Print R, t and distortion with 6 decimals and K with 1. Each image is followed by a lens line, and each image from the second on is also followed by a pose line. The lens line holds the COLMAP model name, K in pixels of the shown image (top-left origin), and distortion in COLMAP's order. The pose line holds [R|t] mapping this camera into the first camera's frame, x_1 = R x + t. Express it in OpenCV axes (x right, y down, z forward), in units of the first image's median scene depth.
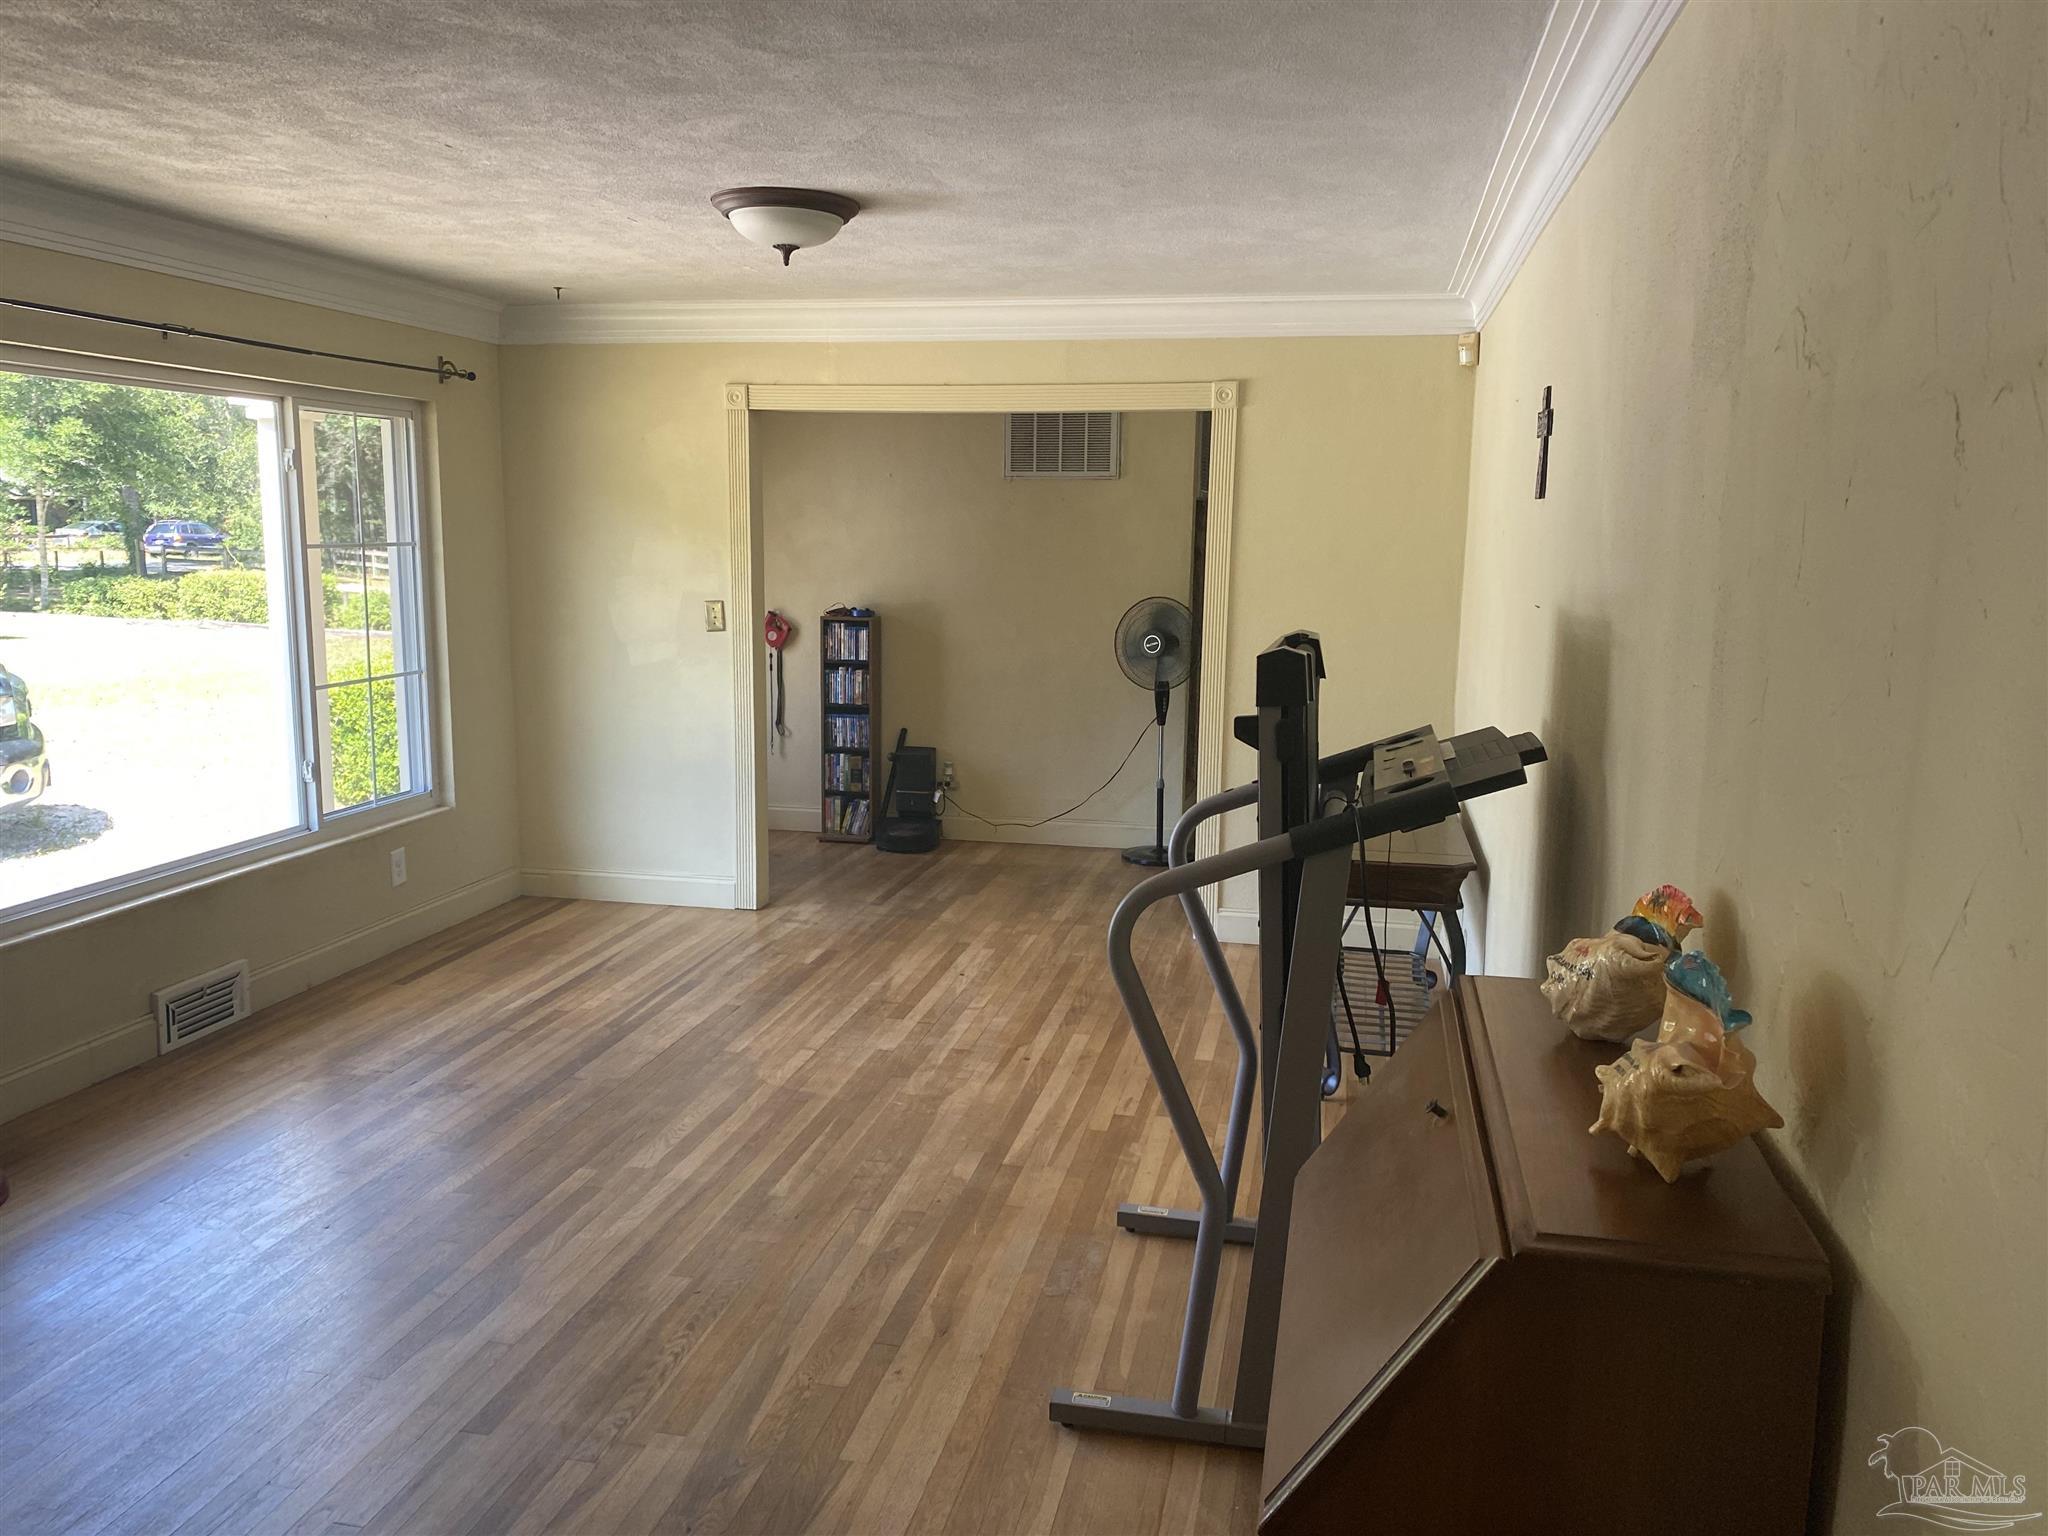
lens RADIAL K [[1525.8, 0, 1025.7], [0, 1525.8, 763.6], [0, 0, 1]] dist [0.036549, -0.035930]
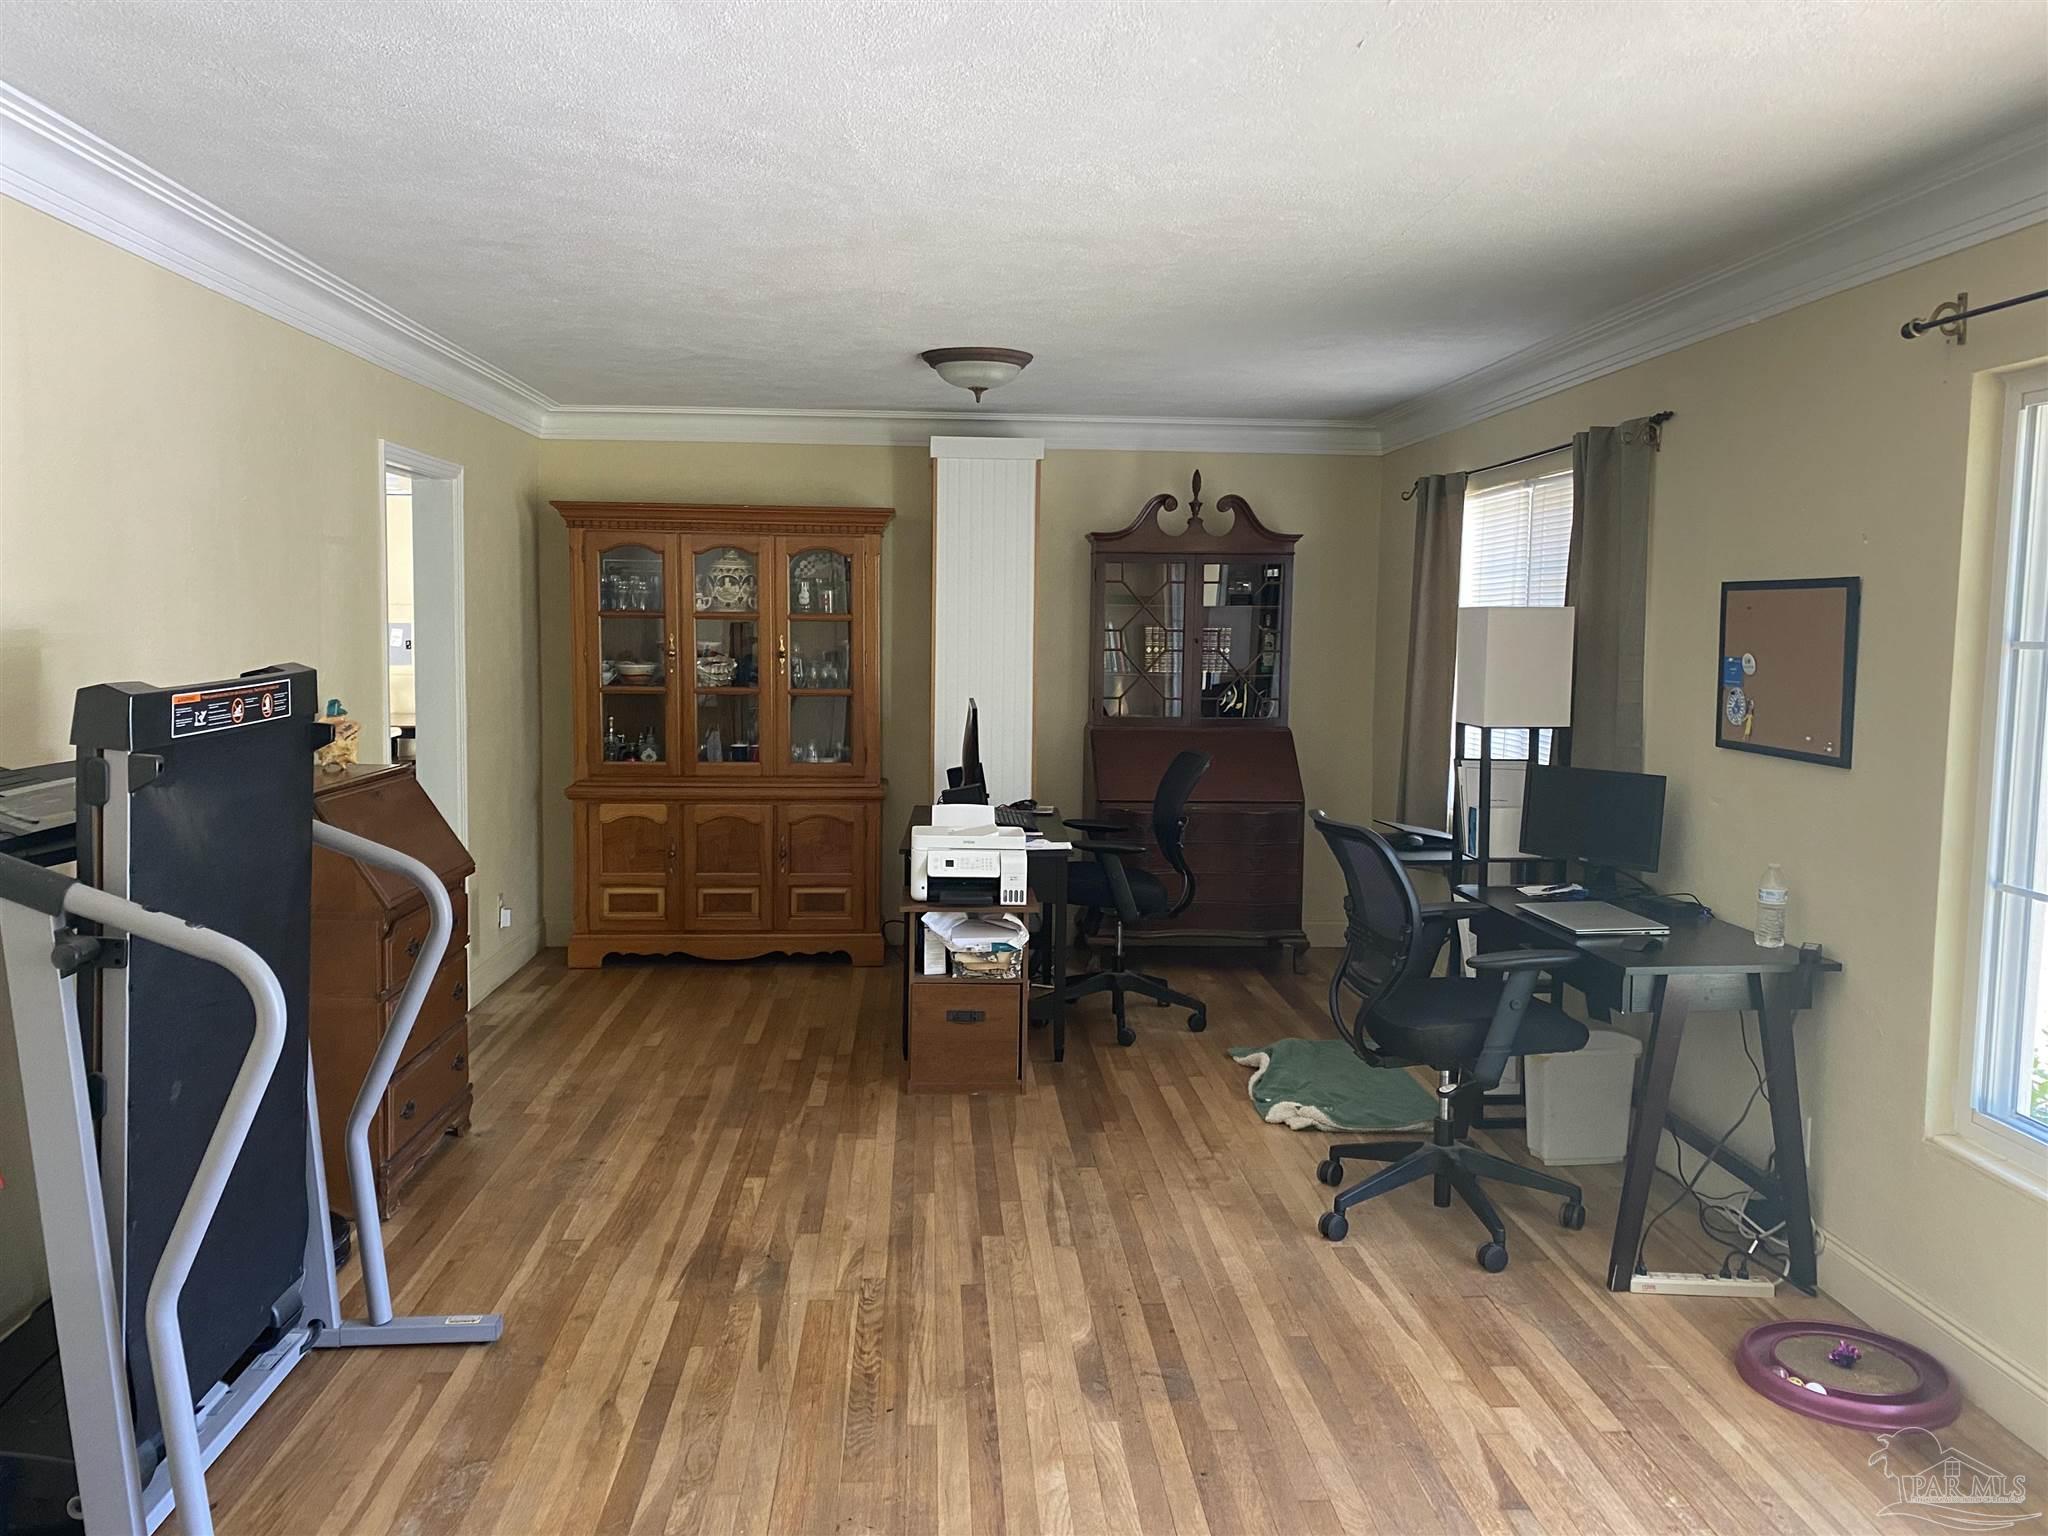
lens RADIAL K [[1525.8, 0, 1018.8], [0, 1525.8, 766.3], [0, 0, 1]] dist [0.036549, -0.035930]
pose [[-0.963489, -0.006069, -0.267679, -0.042520], [-0.069817, 0.970851, 0.229289, -0.254495], [0.258485, 0.239606, -0.935828, 1.871303]]
